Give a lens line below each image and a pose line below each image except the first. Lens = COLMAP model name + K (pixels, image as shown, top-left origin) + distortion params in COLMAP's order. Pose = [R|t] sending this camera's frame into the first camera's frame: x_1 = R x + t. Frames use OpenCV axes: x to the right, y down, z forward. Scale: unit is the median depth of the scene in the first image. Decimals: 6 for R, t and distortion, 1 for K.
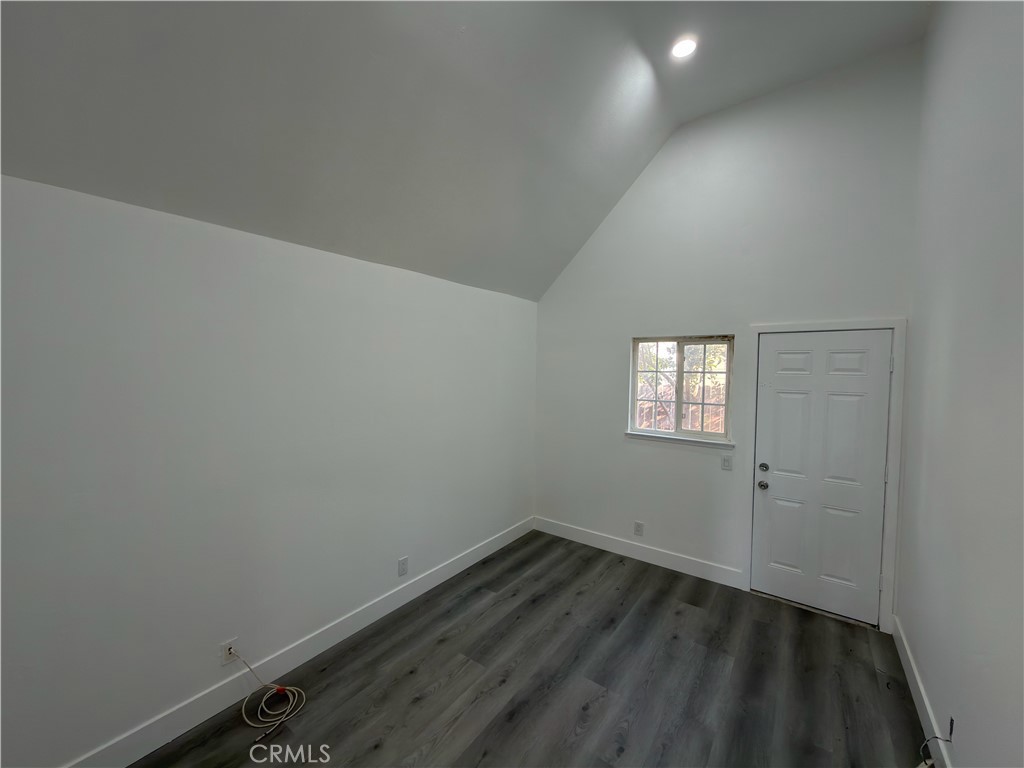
lens RADIAL K [[408.9, 0, 516.9], [0, 408.9, 381.4], [0, 0, 1]] dist [-0.000819, 0.000913]
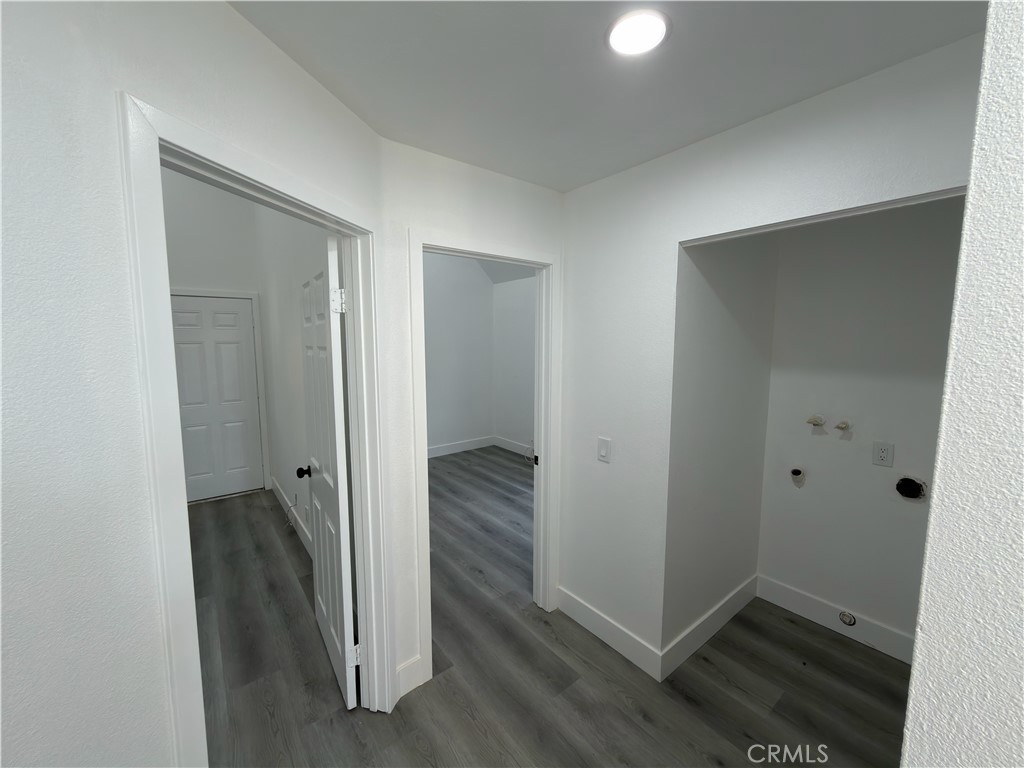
lens RADIAL K [[408.9, 0, 510.3], [0, 408.9, 385.2], [0, 0, 1]] dist [-0.000819, 0.000913]
pose [[0.280370, -0.119373, 0.952440, -0.327343], [0.038409, 0.992838, 0.113130, 0.057502], [-0.959123, 0.004864, 0.282947, -0.383633]]
